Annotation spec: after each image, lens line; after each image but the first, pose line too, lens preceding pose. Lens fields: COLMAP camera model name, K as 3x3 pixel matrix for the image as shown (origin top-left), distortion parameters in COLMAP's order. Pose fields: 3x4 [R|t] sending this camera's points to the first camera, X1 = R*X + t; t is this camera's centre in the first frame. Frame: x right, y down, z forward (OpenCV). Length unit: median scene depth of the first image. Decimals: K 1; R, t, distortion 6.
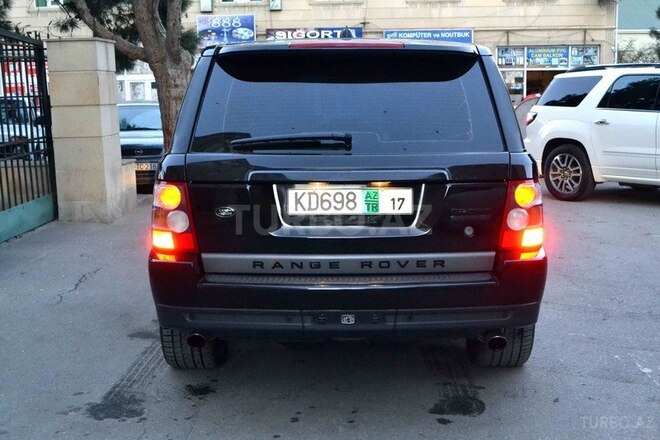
lens RADIAL K [[975.7, 0, 333.1], [0, 975.7, 216.8], [0, 0, 1]] dist [-0.089435, 0.000000]
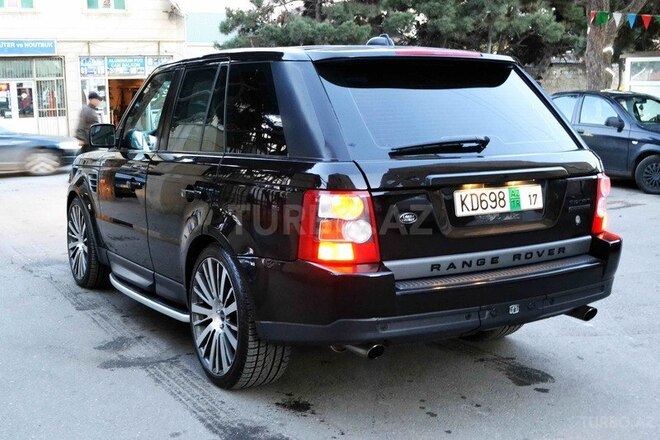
lens RADIAL K [[891.1, 0, 329.0], [0, 891.1, 223.9], [0, 0, 1]] dist [-0.073172, 0.000000]
pose [[0.856552, -0.075552, 0.510501, -0.638986], [0.069492, 0.997102, 0.030969, -0.032493], [-0.511361, 0.008949, 0.859319, 0.255622]]
